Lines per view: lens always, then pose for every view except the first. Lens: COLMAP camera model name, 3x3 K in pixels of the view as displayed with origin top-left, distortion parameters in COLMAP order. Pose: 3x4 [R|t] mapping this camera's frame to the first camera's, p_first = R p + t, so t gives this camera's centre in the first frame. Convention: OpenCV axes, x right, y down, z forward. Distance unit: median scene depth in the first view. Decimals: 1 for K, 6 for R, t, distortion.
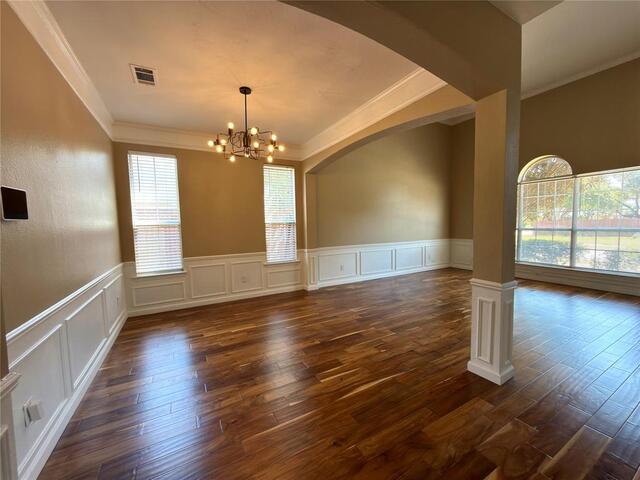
lens RADIAL K [[255.3, 0, 320.4], [0, 255.3, 239.6], [0, 0, 1]] dist [0.000966, -0.000267]
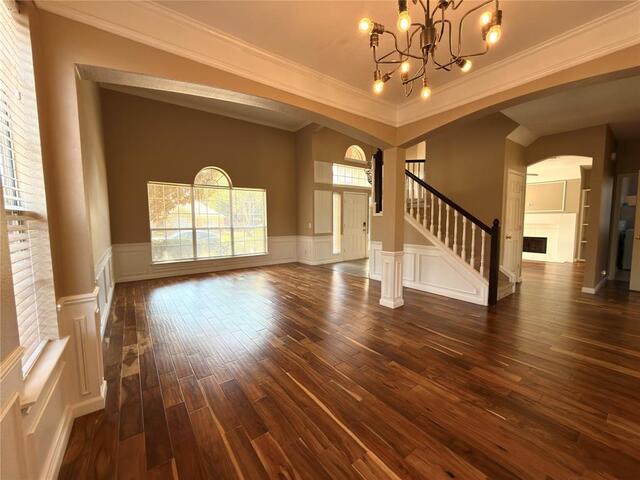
lens RADIAL K [[255.3, 0, 323.3], [0, 255.3, 235.4], [0, 0, 1]] dist [0.000966, -0.000267]
pose [[-0.141701, -0.040850, 0.989066, -0.709674], [0.071877, 0.996086, 0.051438, -0.052555], [-0.987297, 0.078380, -0.138210, 1.211503]]
